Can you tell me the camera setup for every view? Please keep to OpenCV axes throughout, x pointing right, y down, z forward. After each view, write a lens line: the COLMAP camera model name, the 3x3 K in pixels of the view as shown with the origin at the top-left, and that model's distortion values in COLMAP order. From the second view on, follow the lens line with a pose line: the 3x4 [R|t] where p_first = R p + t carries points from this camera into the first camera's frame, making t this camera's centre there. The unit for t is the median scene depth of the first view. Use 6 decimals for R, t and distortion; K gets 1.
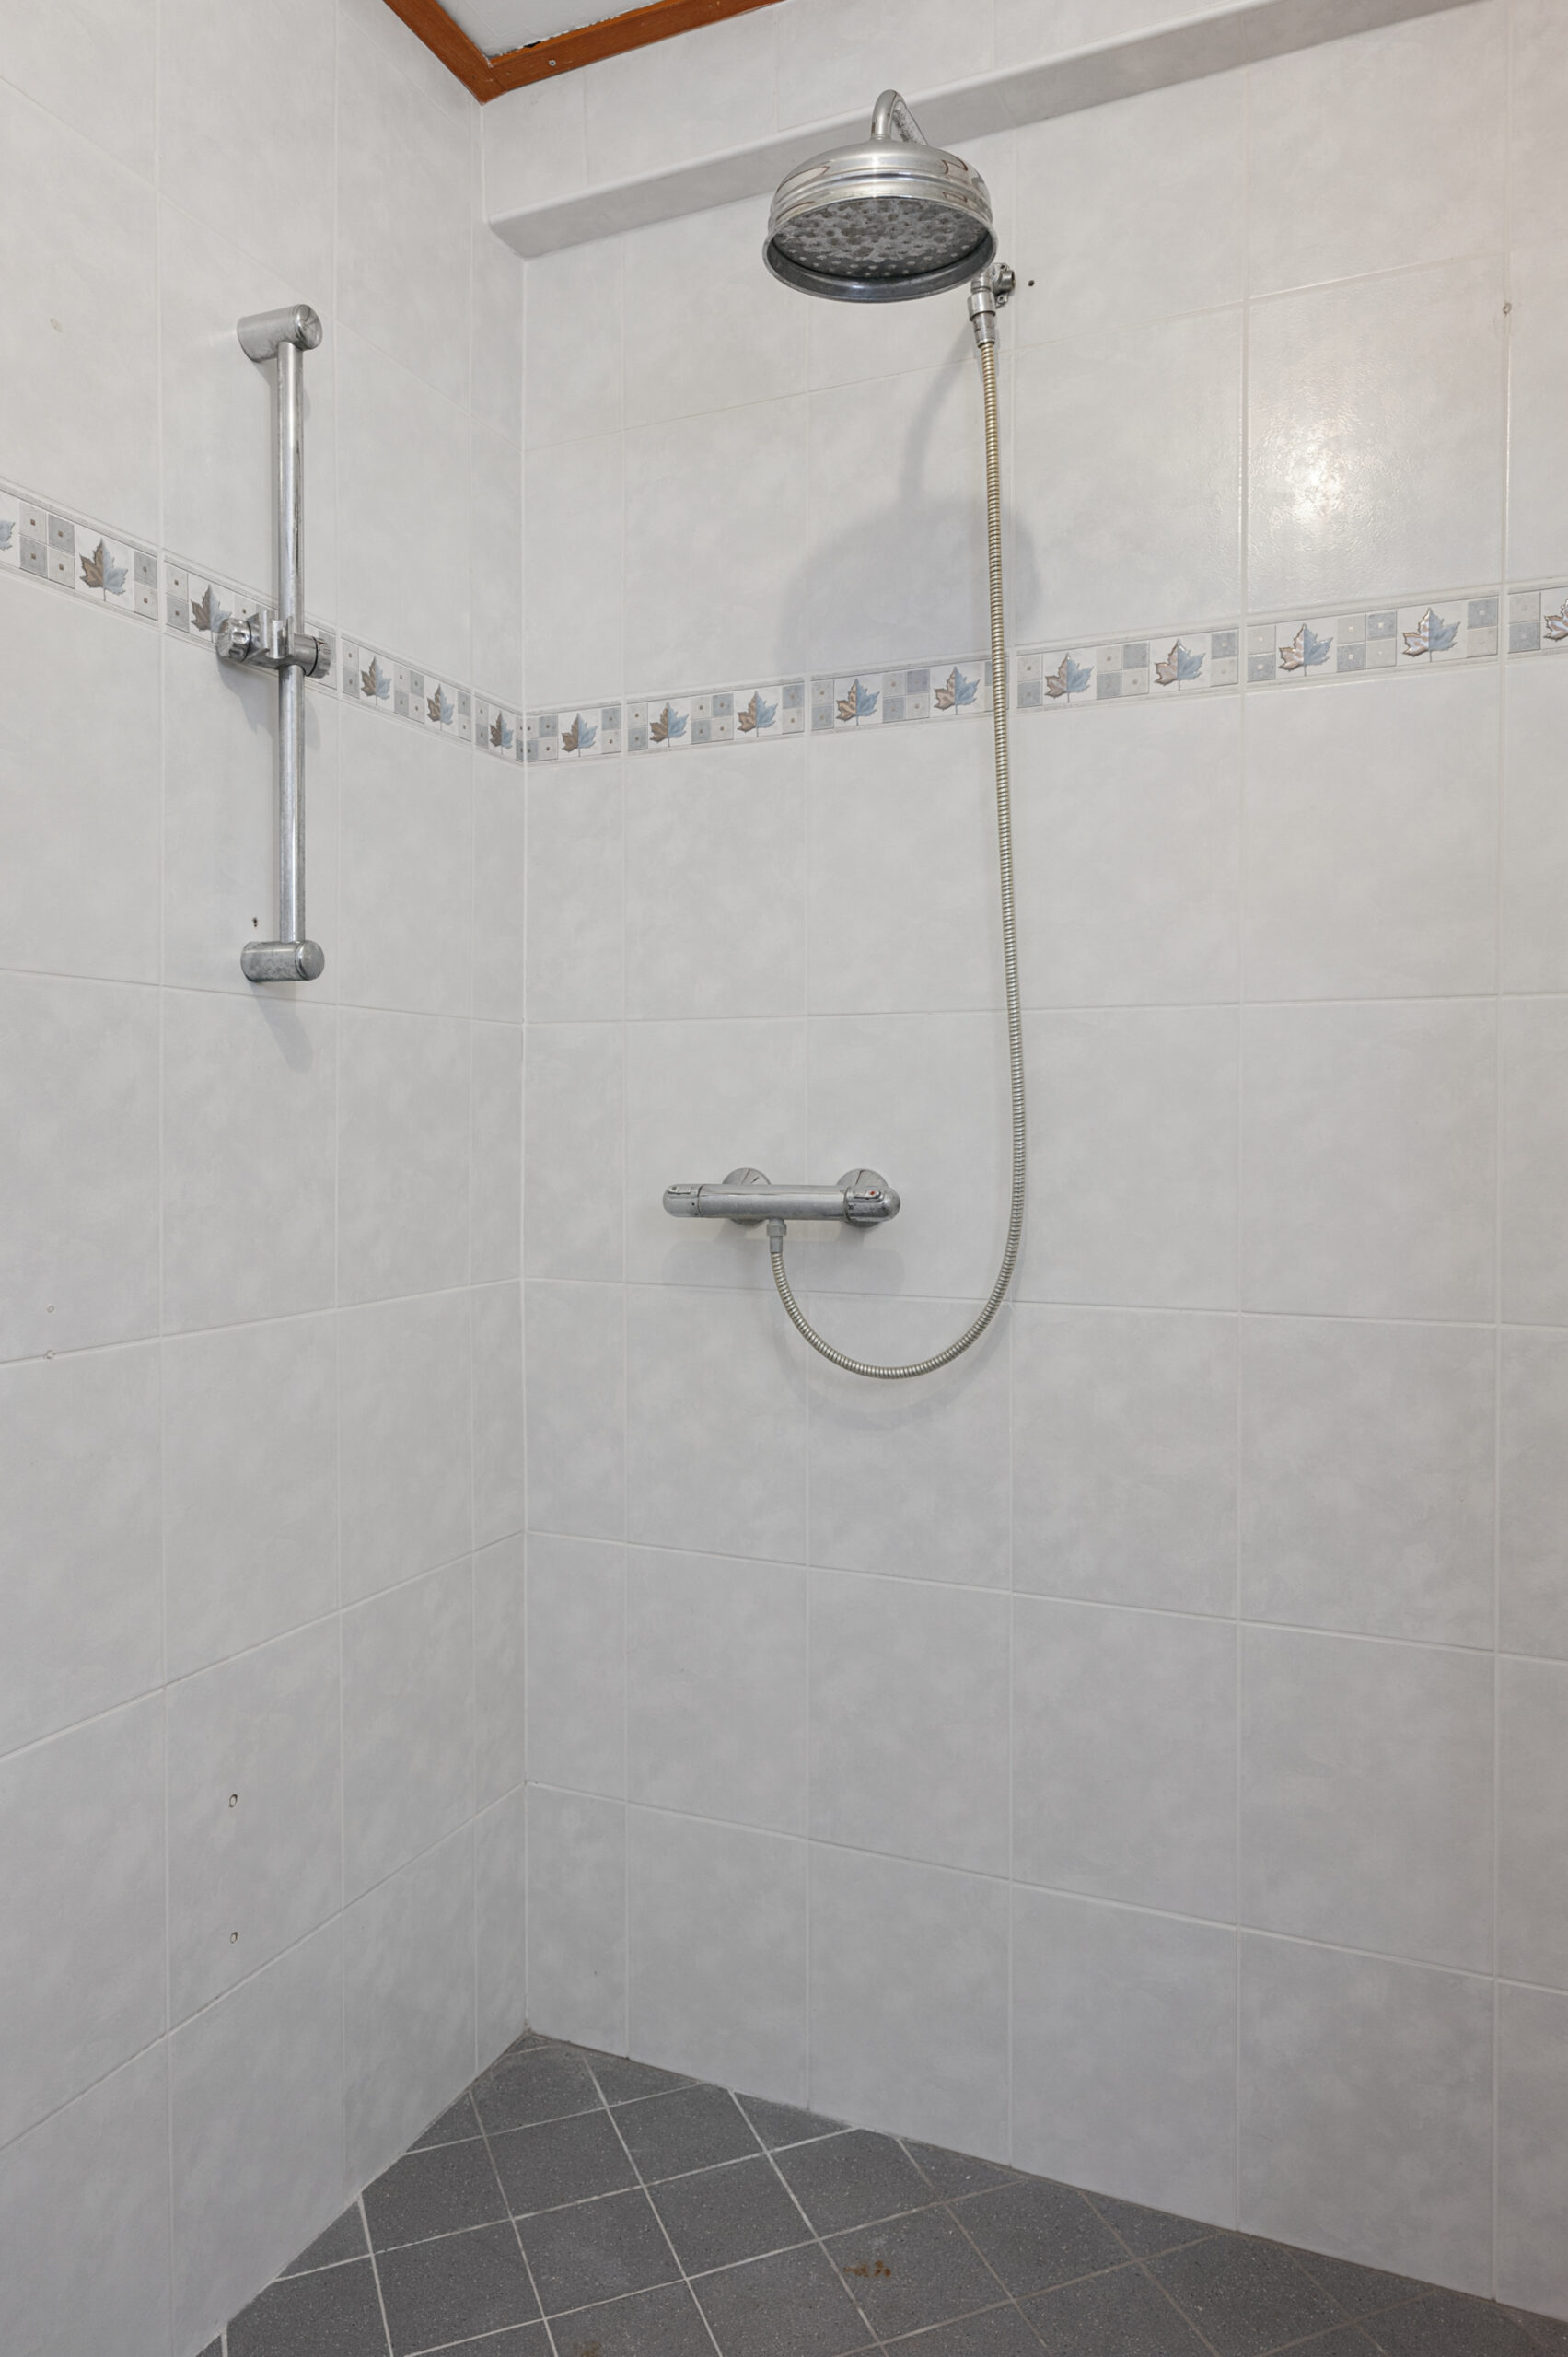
lens RADIAL K [[1548.0, 0, 784.7], [0, 1548.0, 1173.7], [0, 0, 1]] dist [0.004663, 0.001091]
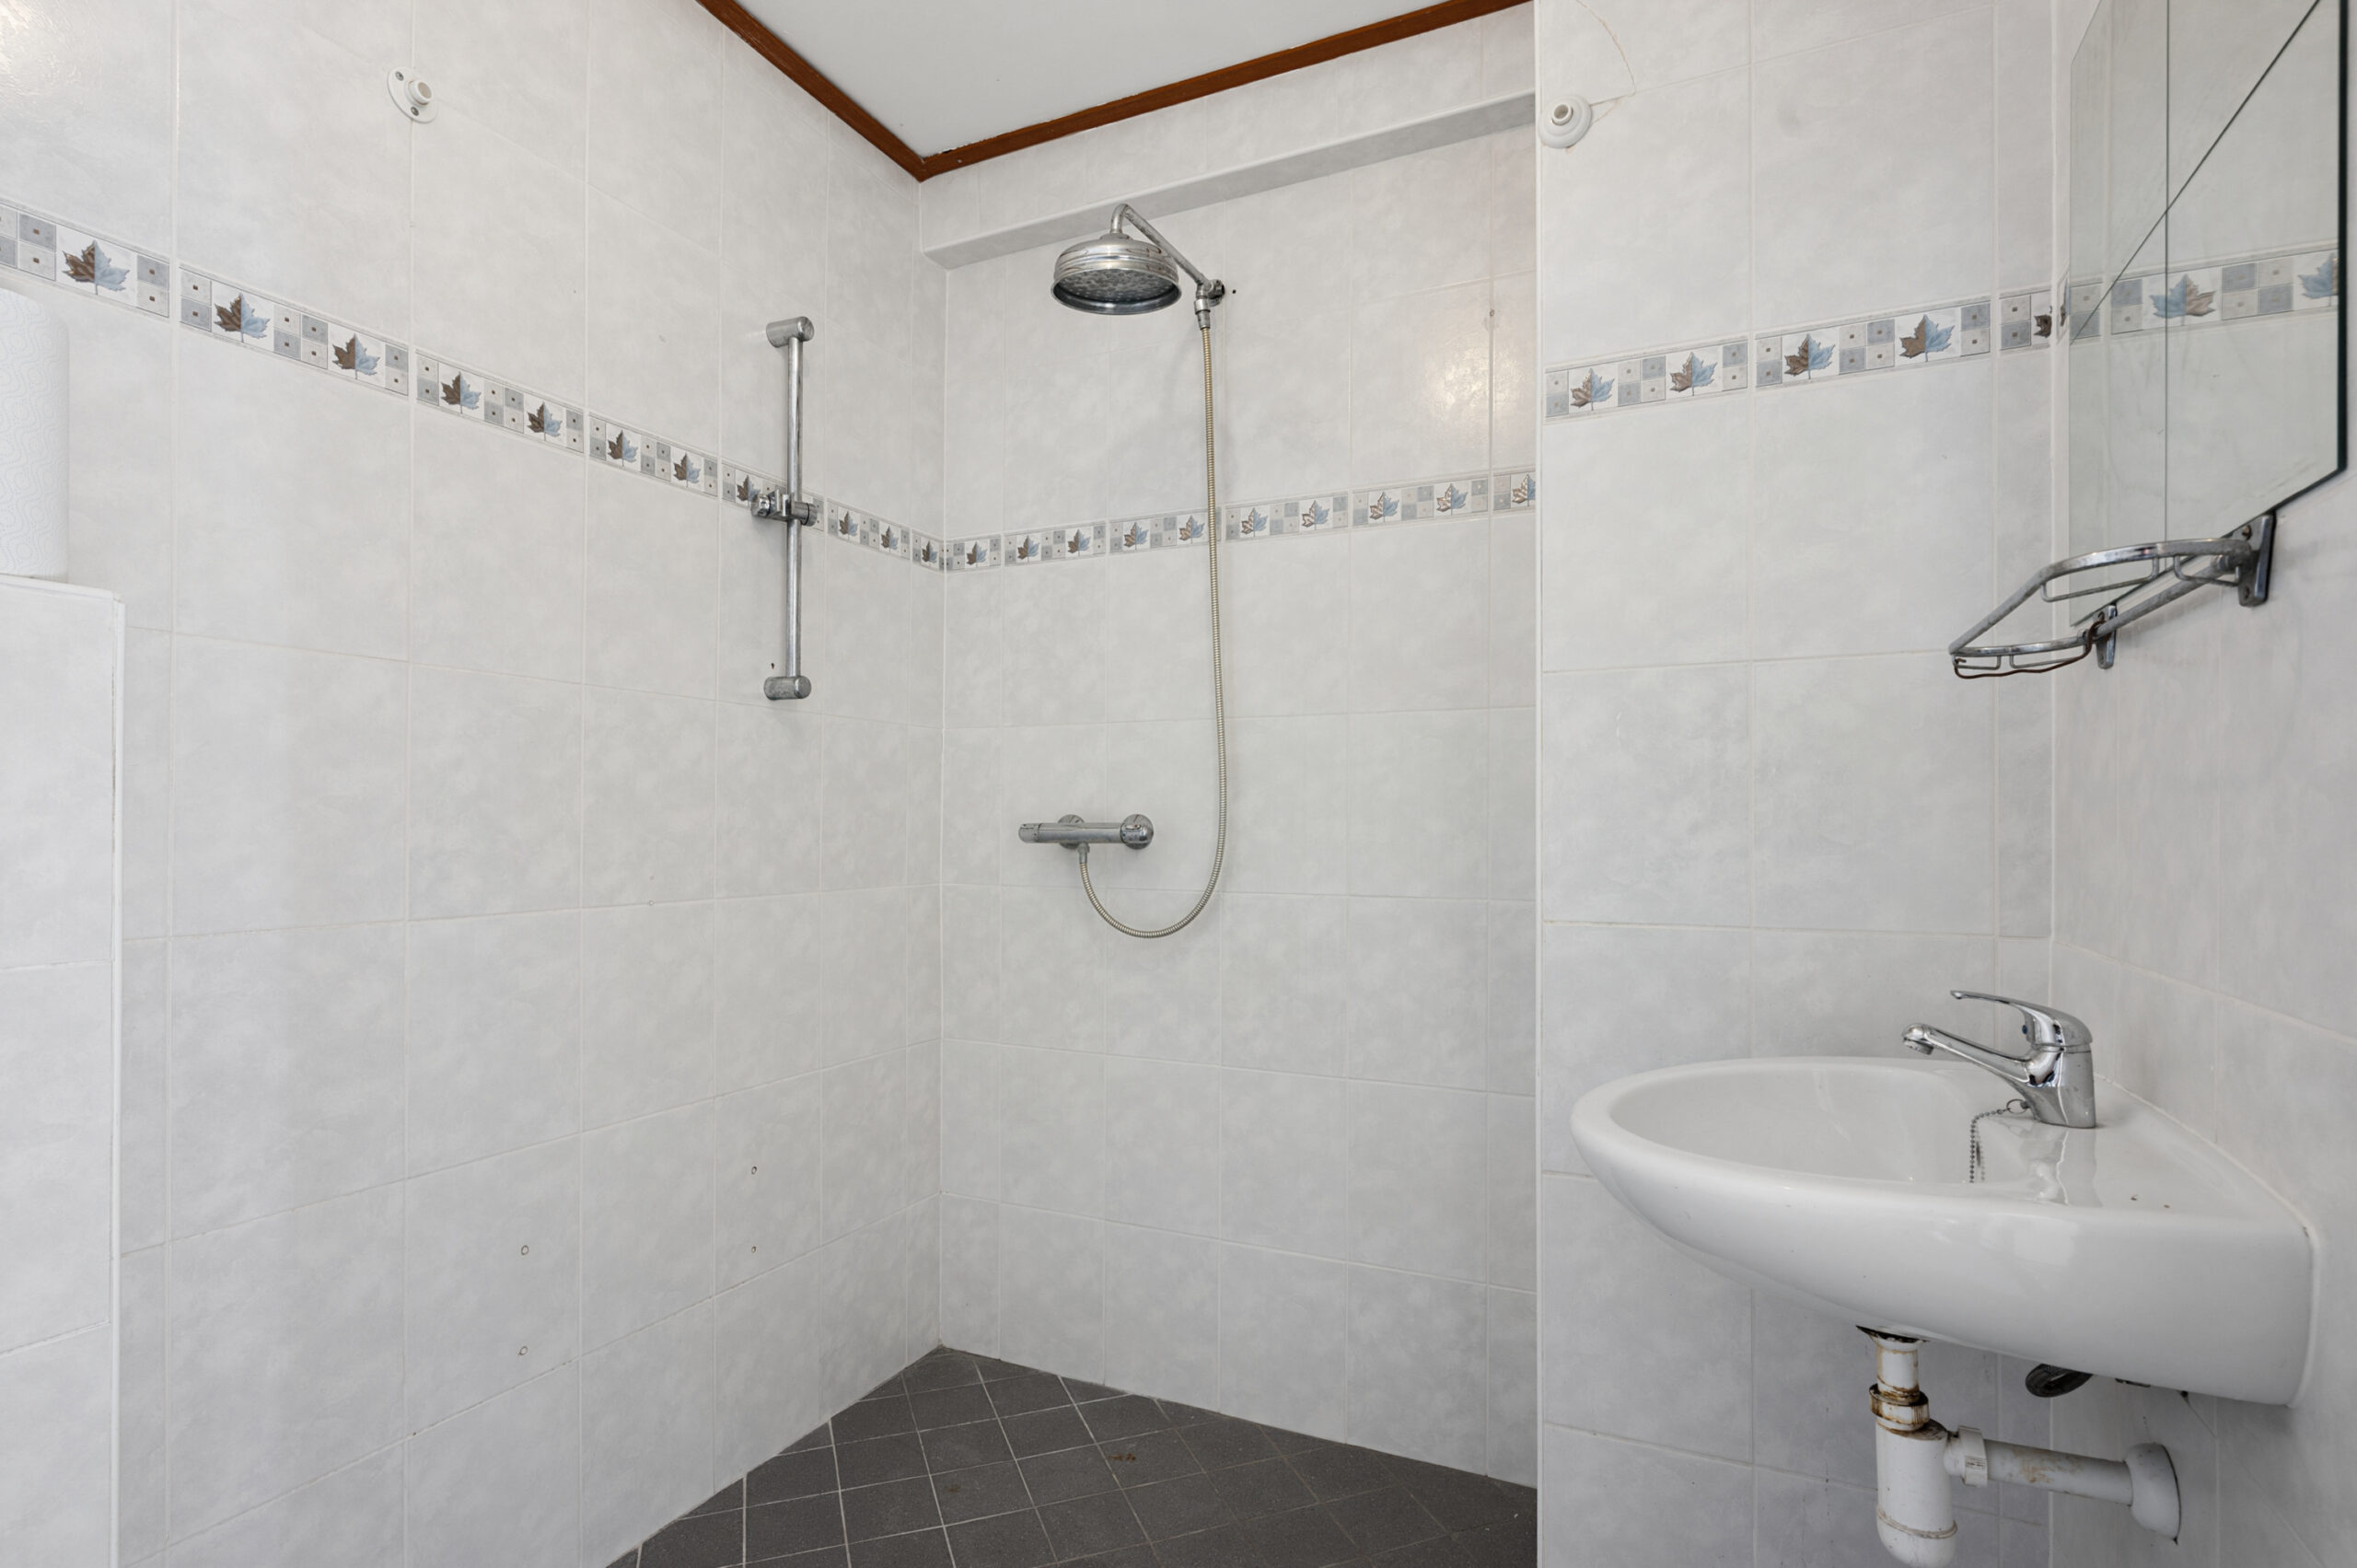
lens RADIAL K [[1139.0, 0, 1176.2], [0, 1139.0, 835.8], [0, 0, 1]] dist [0.000813, 0.000958]
pose [[0.999631, 0.003891, -0.026876, 0.132320], [-0.004416, 0.999800, -0.019499, 0.046509], [0.026795, 0.019611, 0.999449, -0.237758]]
